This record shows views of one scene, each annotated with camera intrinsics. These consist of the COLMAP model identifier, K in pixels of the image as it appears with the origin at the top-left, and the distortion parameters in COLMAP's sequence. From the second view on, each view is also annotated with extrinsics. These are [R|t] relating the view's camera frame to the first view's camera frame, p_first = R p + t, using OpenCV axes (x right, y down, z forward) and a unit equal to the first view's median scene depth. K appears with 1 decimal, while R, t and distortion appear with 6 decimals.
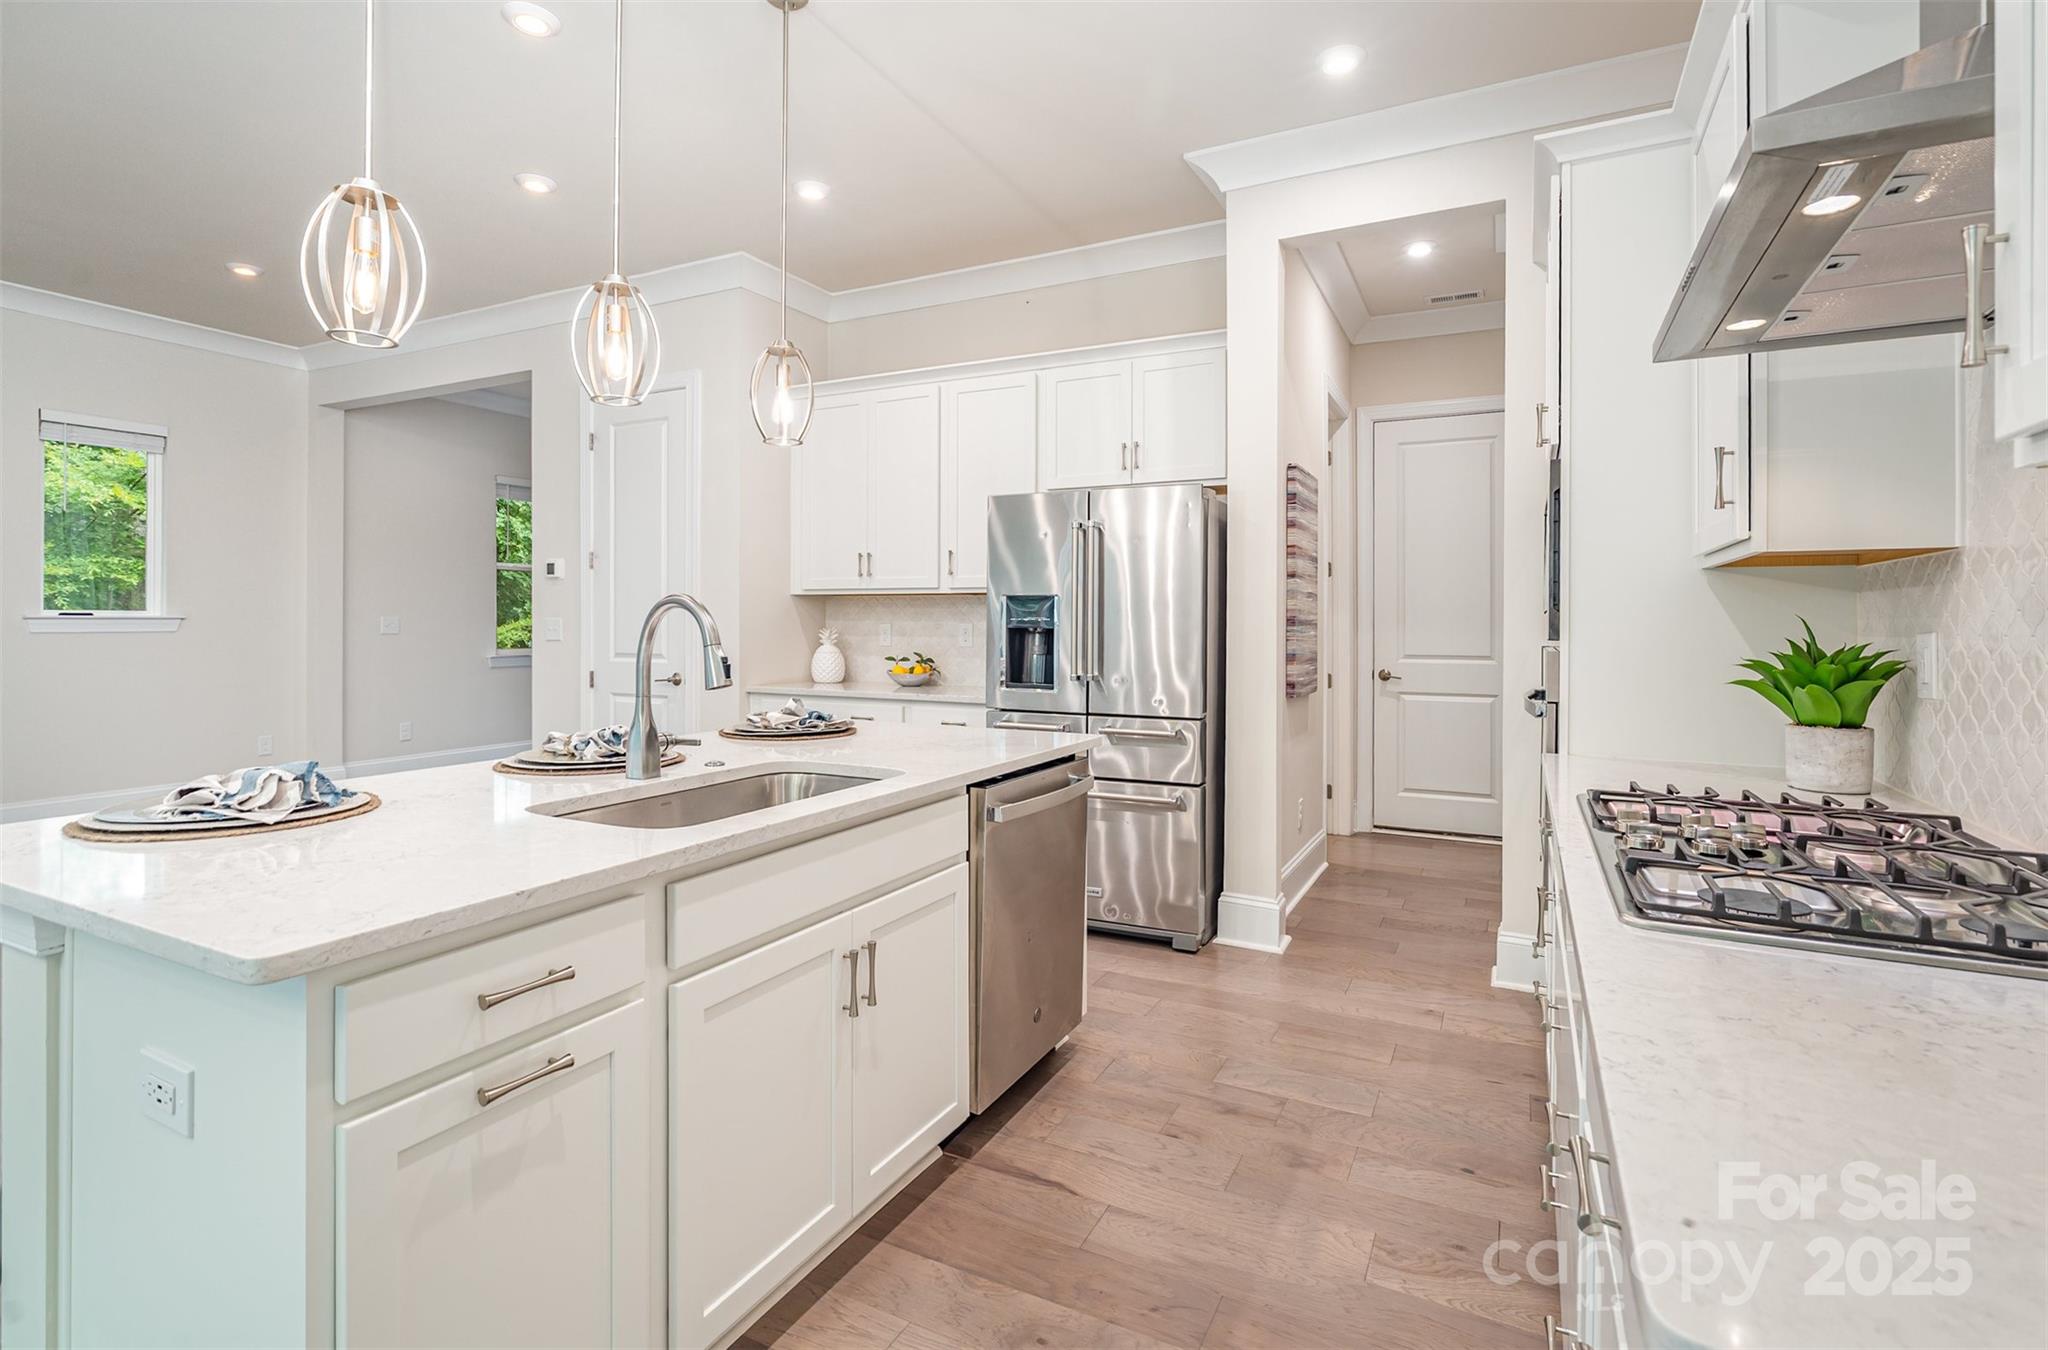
lens RADIAL K [[967.0, 0, 1032.9], [0, 967.0, 643.9], [0, 0, 1]] dist [-0.002208, -0.000556]
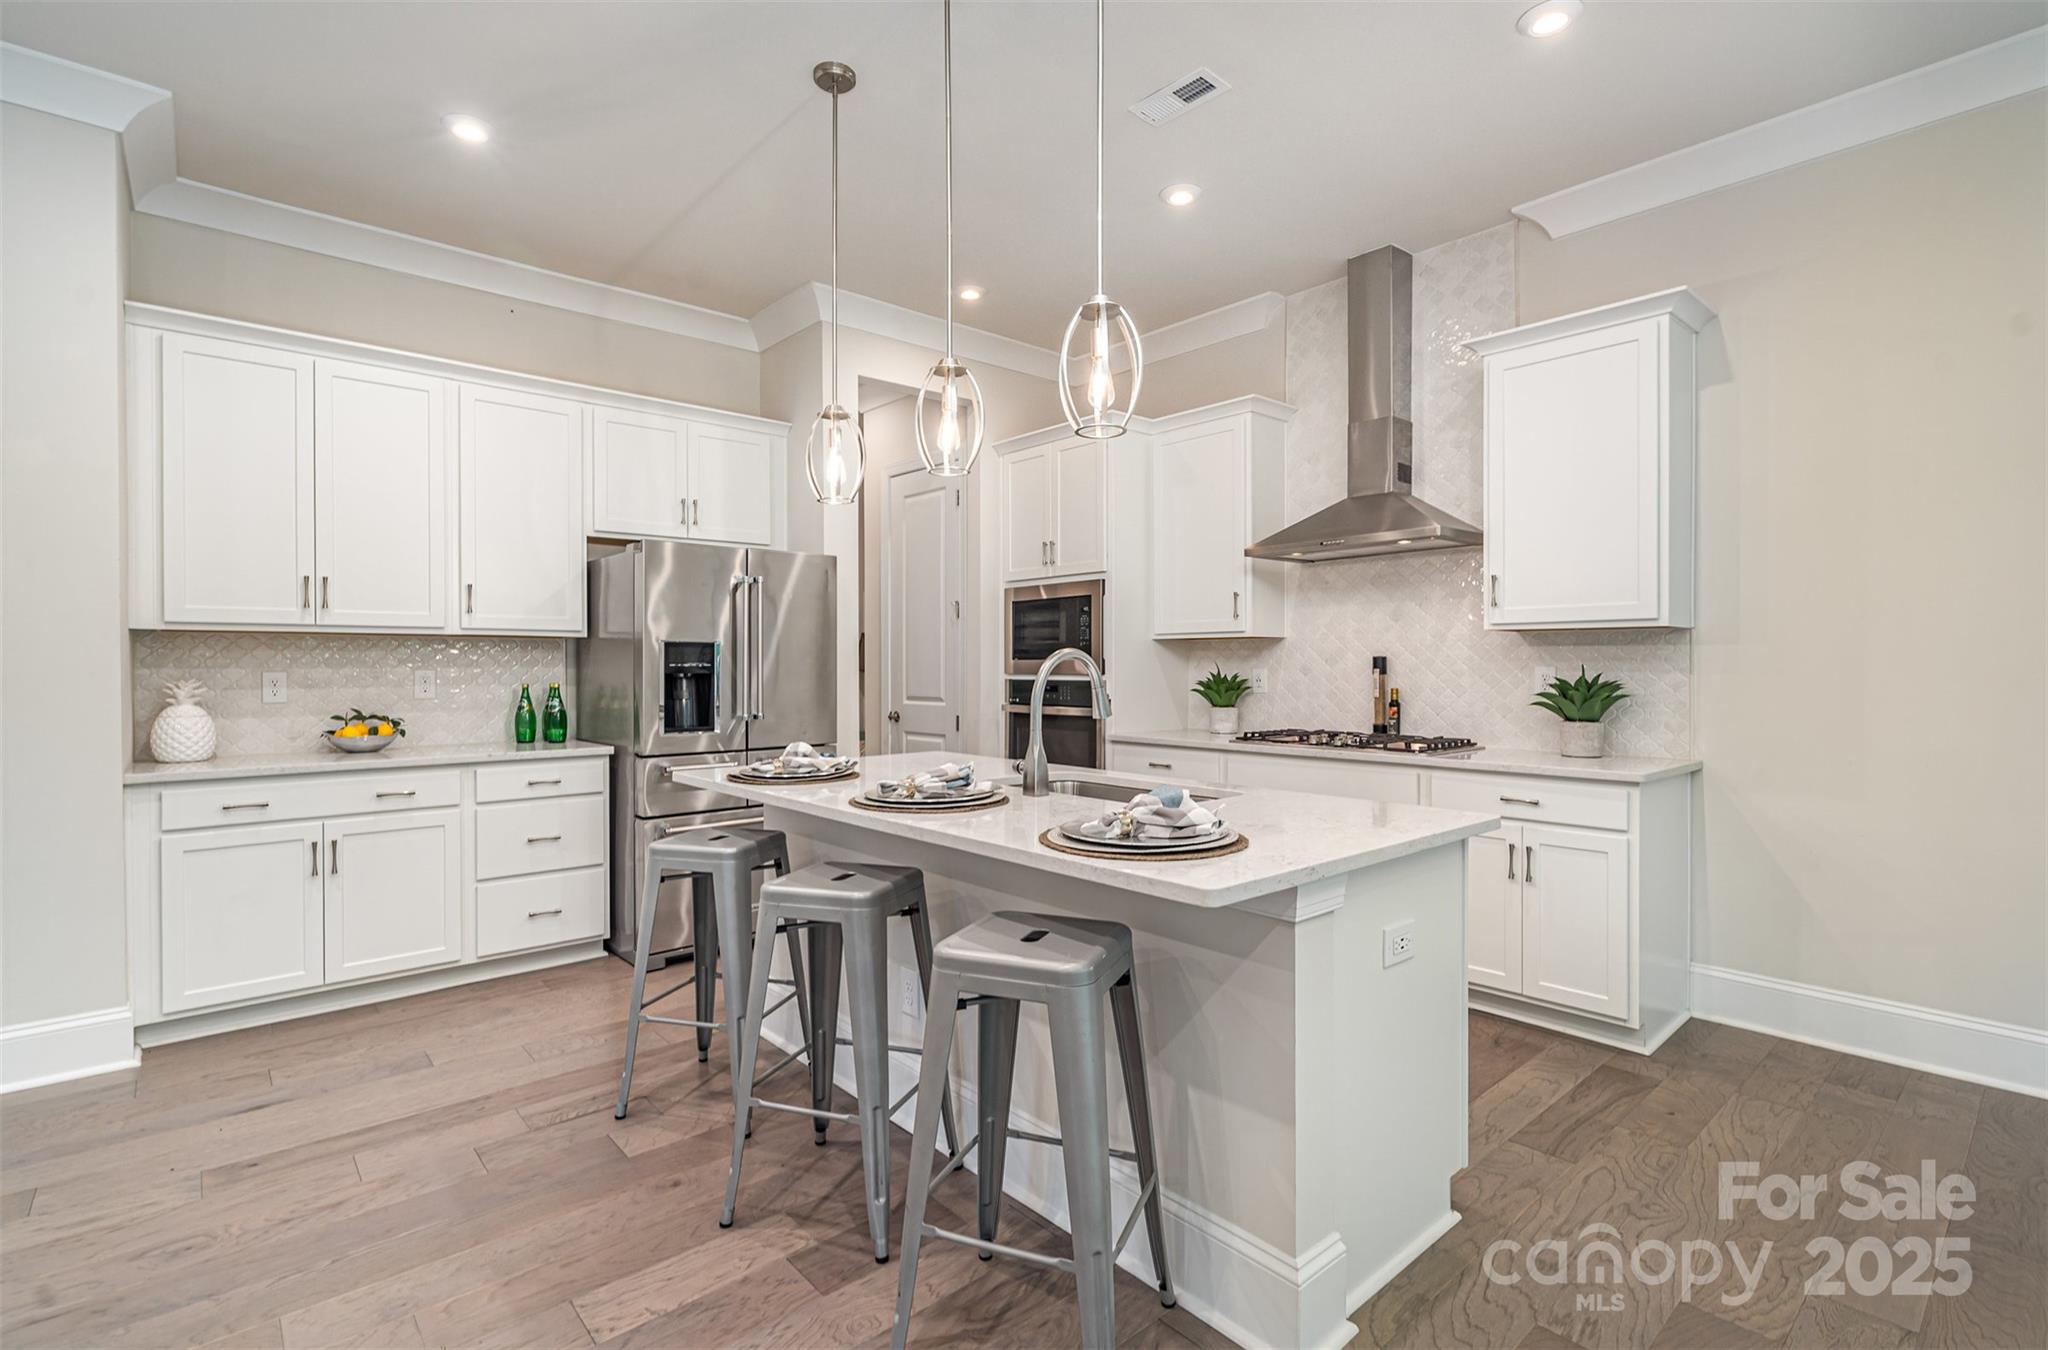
lens RADIAL K [[930.7, 0, 1024.0], [0, 930.7, 675.0], [0, 0, 1]] dist [0.000841, 0.000119]
pose [[0.383131, -0.011729, 0.923620, -0.645825], [0.025710, 0.999667, 0.002029, -0.006105], [-0.923336, 0.022969, 0.383305, 0.236042]]
